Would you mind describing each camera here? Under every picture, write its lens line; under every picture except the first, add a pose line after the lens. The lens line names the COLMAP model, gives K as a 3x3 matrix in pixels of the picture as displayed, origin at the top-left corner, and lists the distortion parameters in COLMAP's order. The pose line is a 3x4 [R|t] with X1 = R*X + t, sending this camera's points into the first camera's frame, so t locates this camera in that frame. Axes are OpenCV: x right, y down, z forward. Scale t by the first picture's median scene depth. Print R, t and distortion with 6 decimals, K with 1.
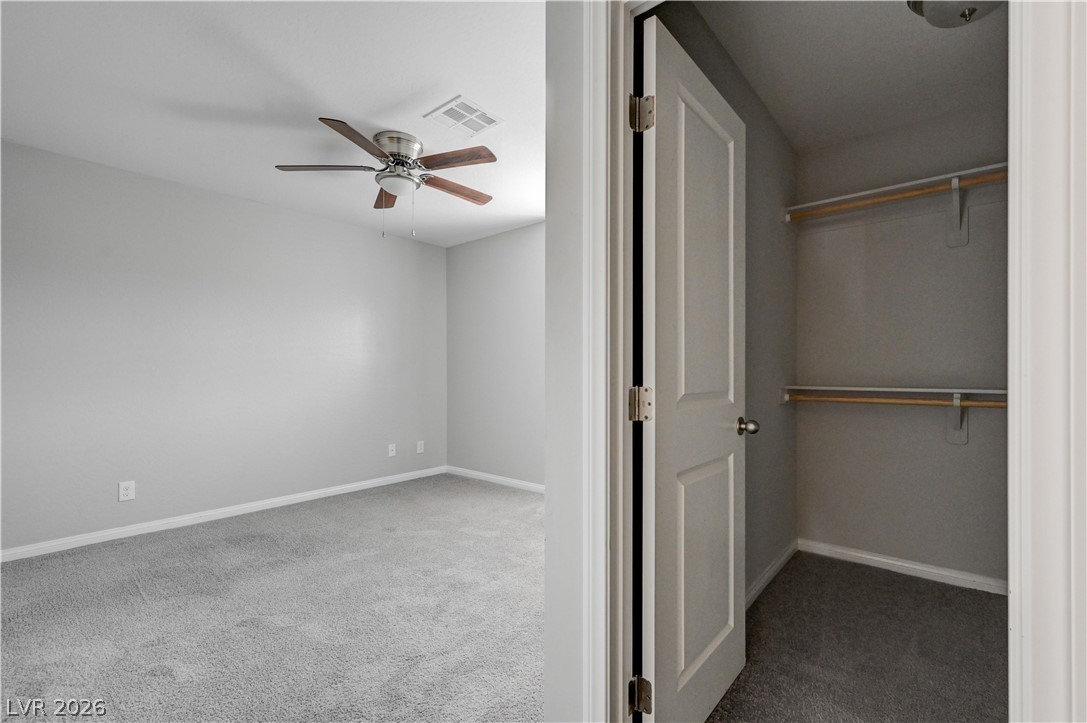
lens RADIAL K [[479.4, 0, 552.0], [0, 479.4, 373.2], [0, 0, 1]] dist [-0.011911, 0.001031]
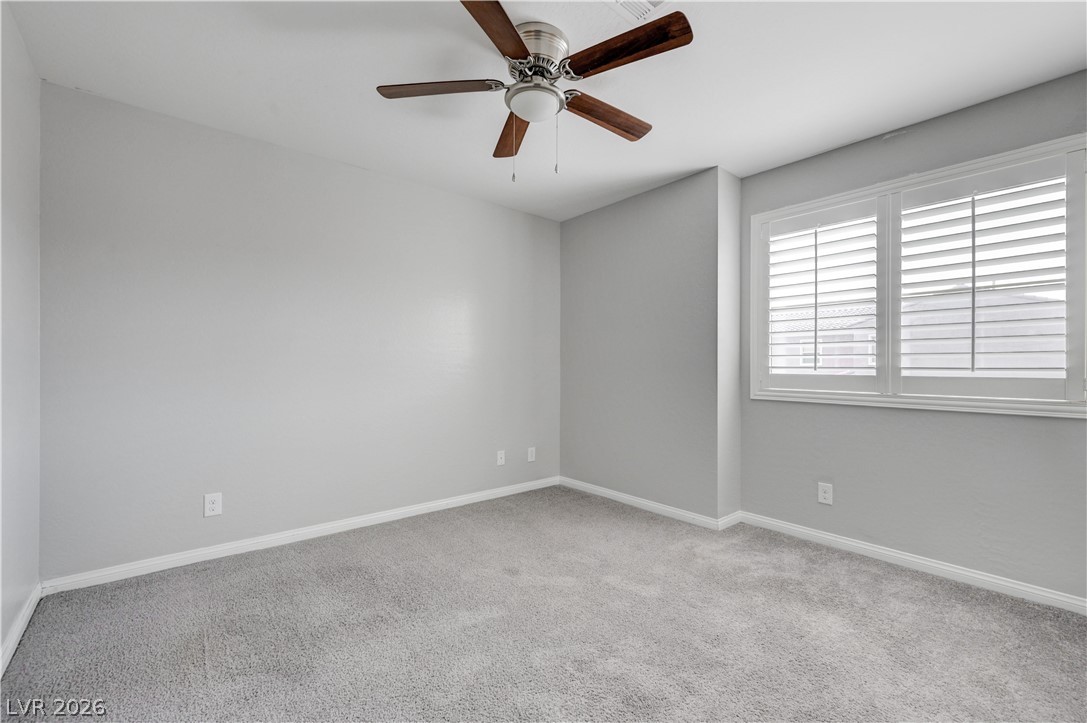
lens RADIAL K [[479.4, 0, 552.0], [0, 479.4, 373.2], [0, 0, 1]] dist [-0.011911, 0.001031]
pose [[0.985074, 0.009328, -0.171880, -0.151245], [-0.007589, 0.999913, 0.010770, -0.001241], [0.171966, -0.009305, 0.985059, 0.264999]]
